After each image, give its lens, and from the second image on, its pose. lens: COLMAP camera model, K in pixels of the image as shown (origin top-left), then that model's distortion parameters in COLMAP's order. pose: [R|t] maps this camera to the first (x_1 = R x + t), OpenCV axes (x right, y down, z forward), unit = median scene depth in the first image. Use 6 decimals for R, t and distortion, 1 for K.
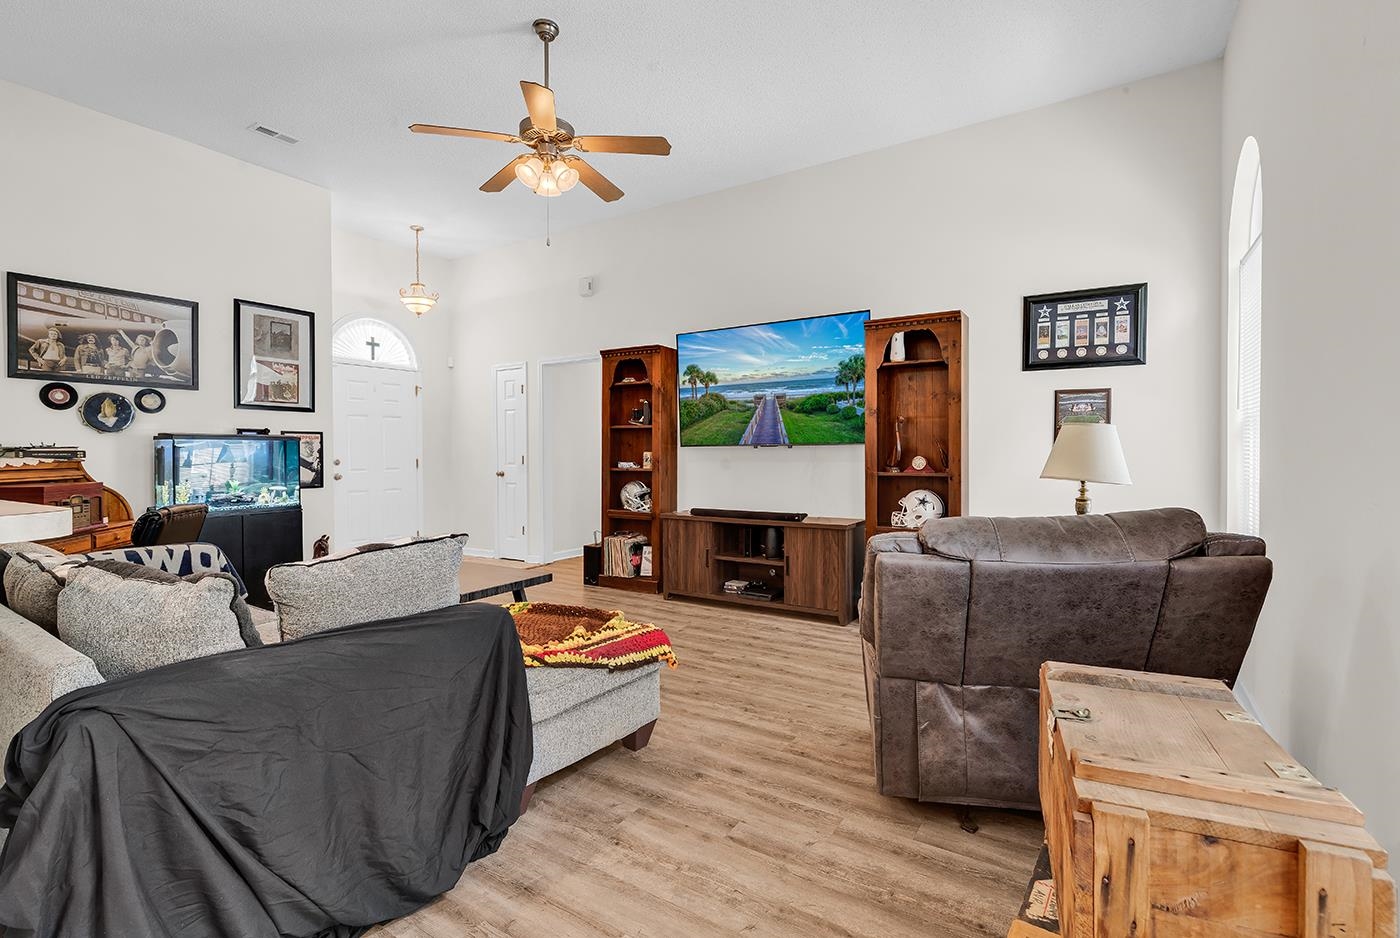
lens RADIAL K [[660.3, 0, 701.8], [0, 660.3, 451.9], [0, 0, 1]] dist [0.309912, -0.000016]
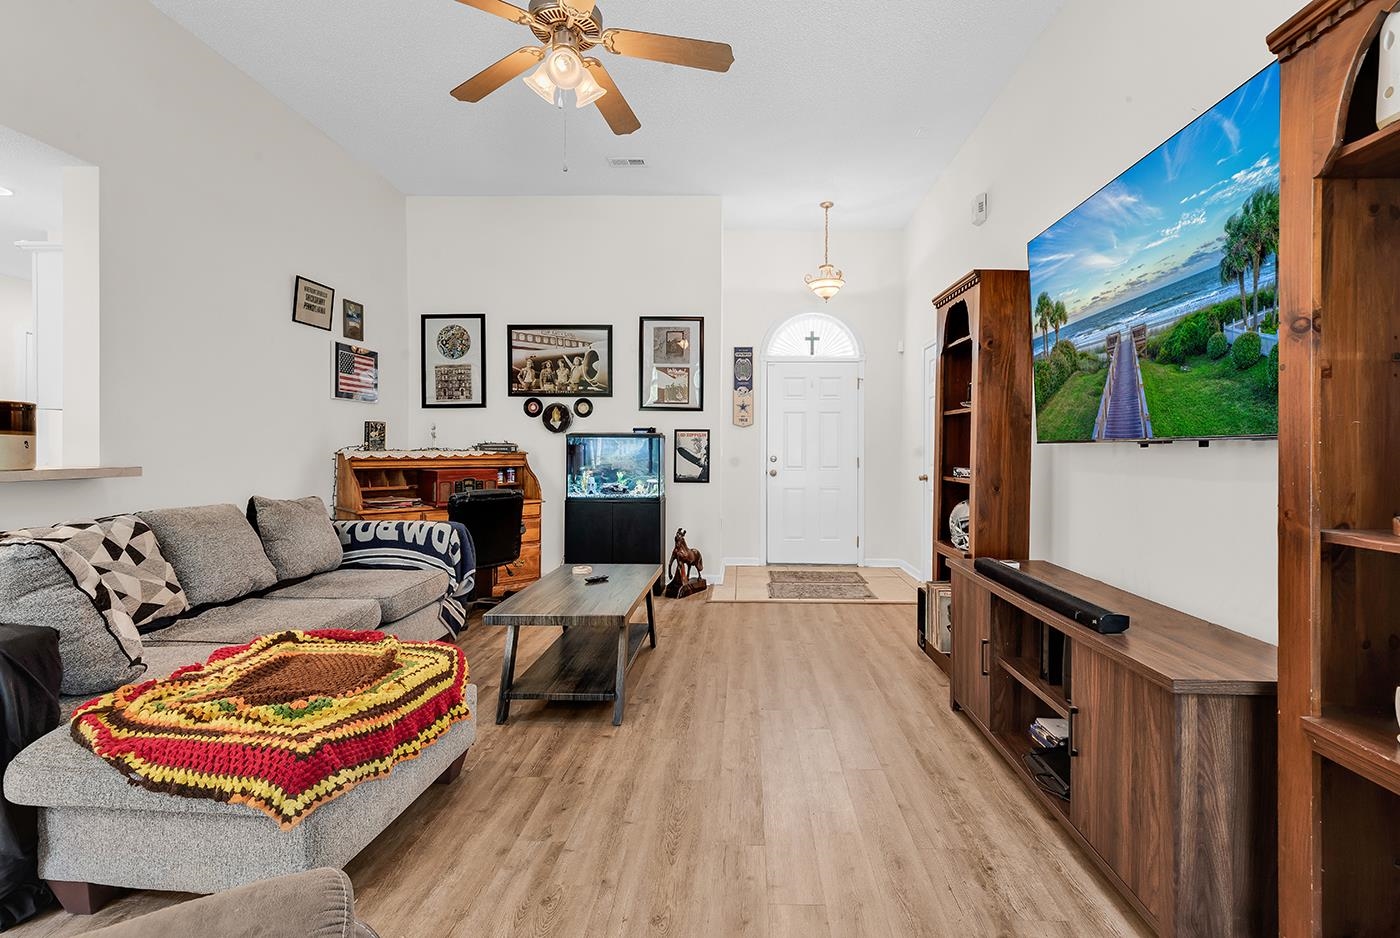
lens RADIAL K [[685.8, 0, 700.0], [0, 685.8, 469.0], [0, 0, 1]] dist [0.054733, -0.034190]
pose [[0.584785, 0.031274, -0.810585, 0.331237], [-0.009326, 0.999450, 0.031833, -0.002506], [0.811135, -0.011055, 0.584755, 0.484505]]
